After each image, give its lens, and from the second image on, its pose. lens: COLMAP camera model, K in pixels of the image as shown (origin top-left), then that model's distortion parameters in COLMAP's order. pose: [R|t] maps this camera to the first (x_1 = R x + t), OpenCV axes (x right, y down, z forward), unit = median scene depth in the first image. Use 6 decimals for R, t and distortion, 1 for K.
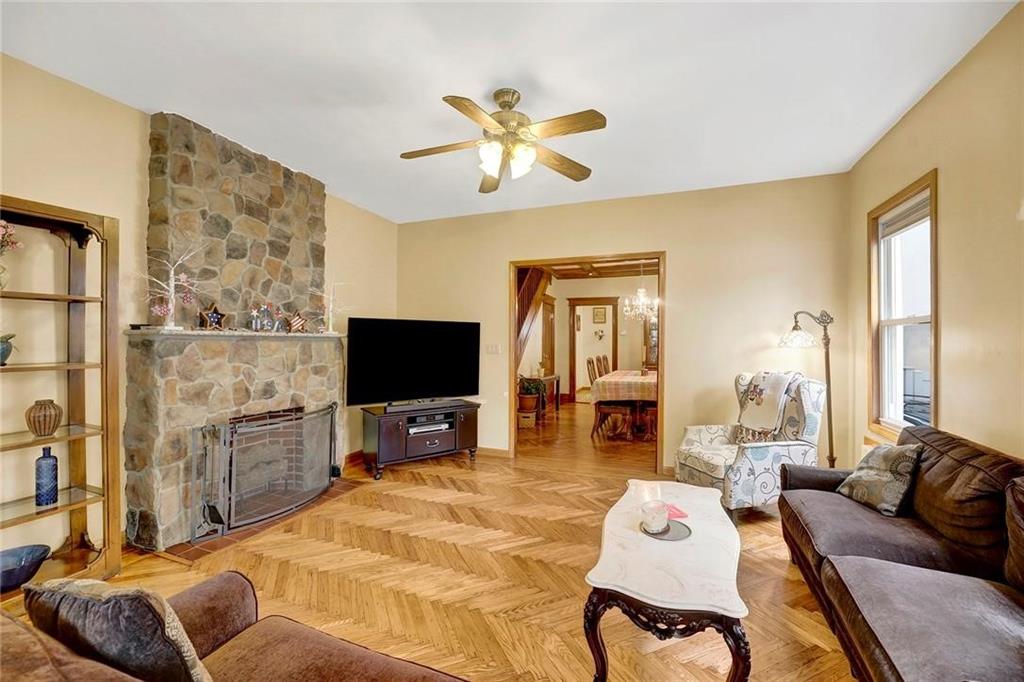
lens RADIAL K [[421.0, 0, 501.7], [0, 421.0, 340.4], [0, 0, 1]] dist [-0.009642, -0.000084]
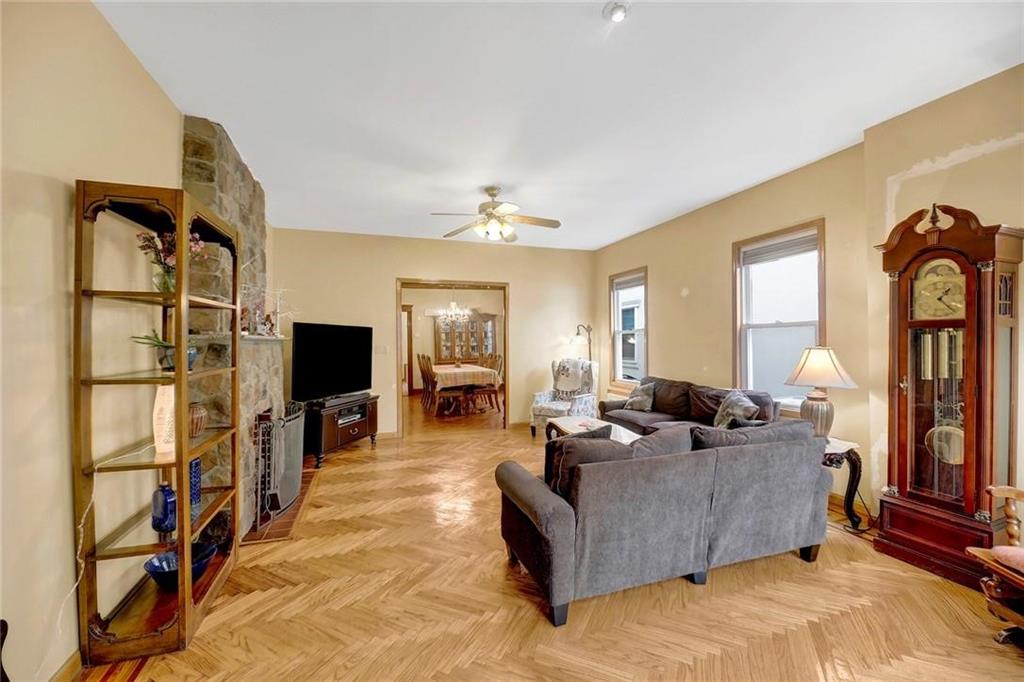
lens RADIAL K [[411.7, 0, 506.0], [0, 411.7, 342.9], [0, 0, 1]] dist [-0.021210, -0.000080]
pose [[0.767328, -0.010867, 0.641162, -0.656526], [0.008855, 0.999941, 0.006351, -0.003509], [-0.641193, 0.000805, 0.767379, -0.160790]]
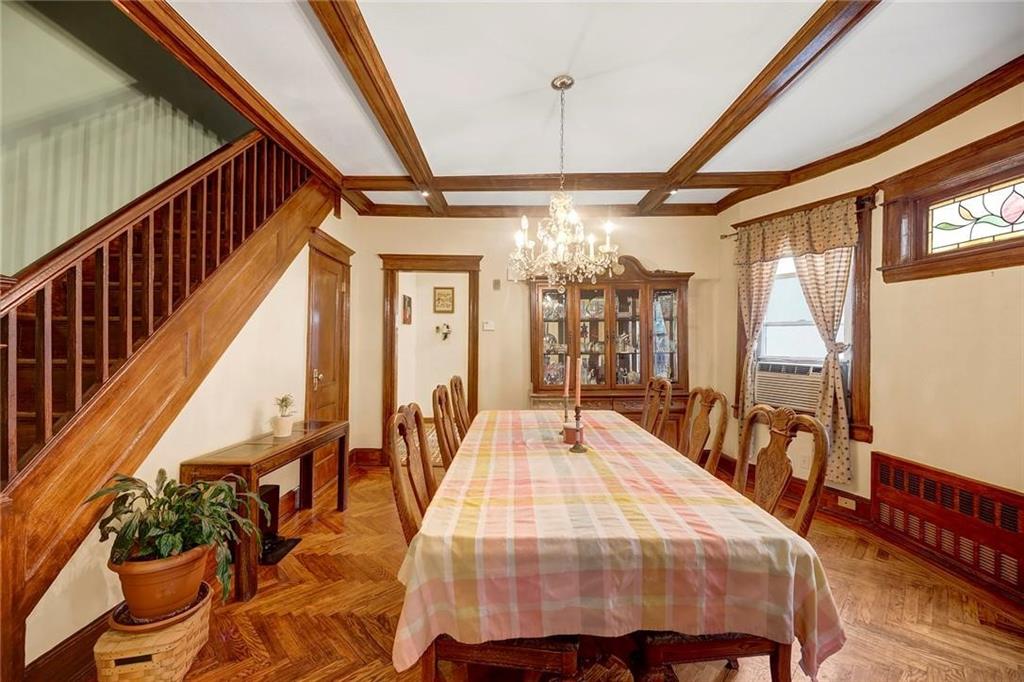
lens RADIAL K [[411.7, 0, 506.0], [0, 411.7, 342.9], [0, 0, 1]] dist [-0.021210, -0.000080]
pose [[0.929504, 0.008306, 0.368718, 0.298679], [-0.008184, 0.999965, -0.001893, 0.006489], [-0.368720, -0.001258, 0.929539, 1.279239]]
